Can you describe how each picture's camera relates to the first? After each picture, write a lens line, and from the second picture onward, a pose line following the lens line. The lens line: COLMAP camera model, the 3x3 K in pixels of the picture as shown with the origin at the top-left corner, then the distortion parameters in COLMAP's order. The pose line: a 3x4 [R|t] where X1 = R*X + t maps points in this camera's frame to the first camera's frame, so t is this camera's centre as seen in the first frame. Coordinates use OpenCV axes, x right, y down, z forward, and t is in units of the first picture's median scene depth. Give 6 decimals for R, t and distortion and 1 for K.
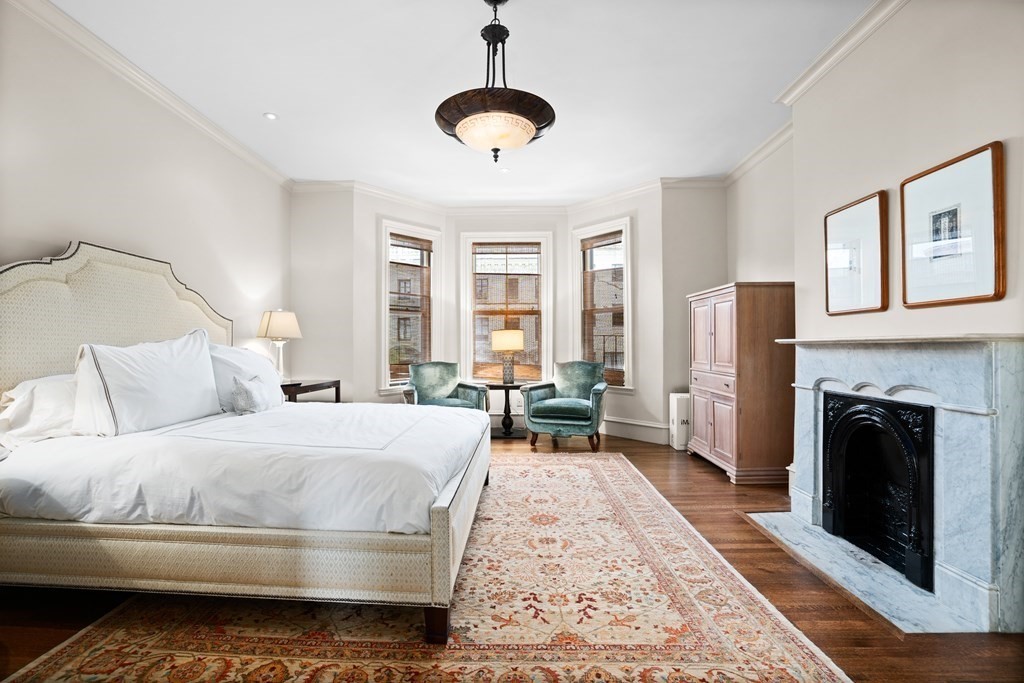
lens RADIAL K [[464.1, 0, 497.7], [0, 464.1, 346.9], [0, 0, 1]] dist [-0.054293, 0.018573]
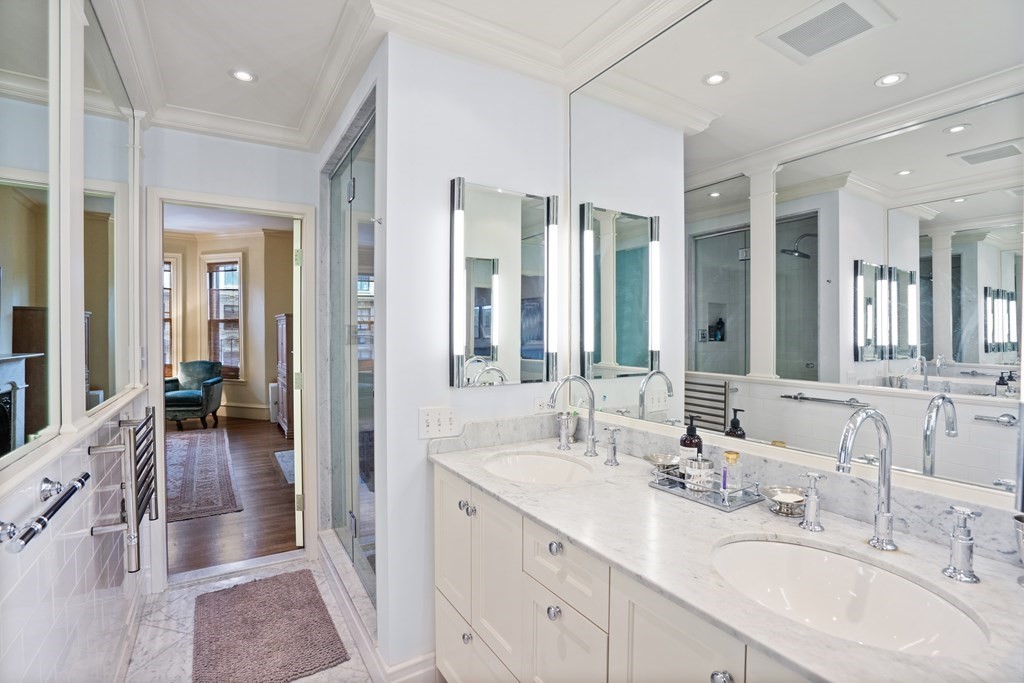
lens RADIAL K [[464.1, 0, 497.7], [0, 464.1, 346.9], [0, 0, 1]] dist [-0.054293, 0.018573]
pose [[0.830848, -0.007035, 0.556455, 0.264358], [-0.007983, 0.999667, 0.024558, -0.076234], [-0.556442, -0.024846, 0.830515, -0.837473]]
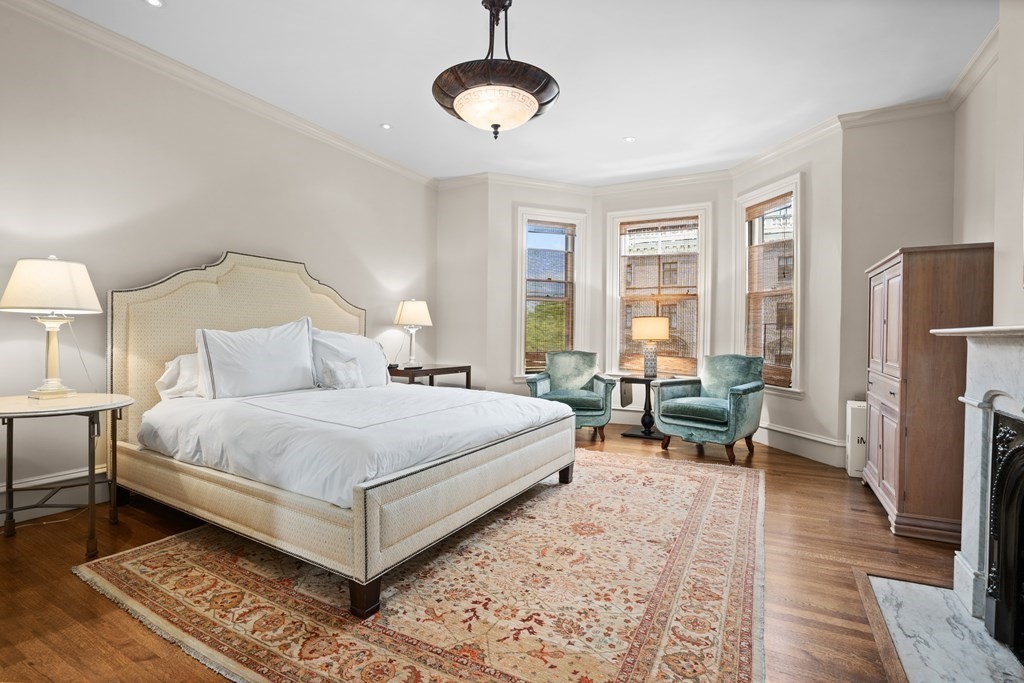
lens RADIAL K [[480.3, 0, 512.0], [0, 480.3, 341.5], [0, 0, 1]] dist [-0.059490, 0.024042]
pose [[0.894582, 0.018453, -0.446523, 0.337152], [-0.012889, 0.999797, 0.015496, -0.001562], [0.446718, -0.008107, 0.894638, 0.100198]]
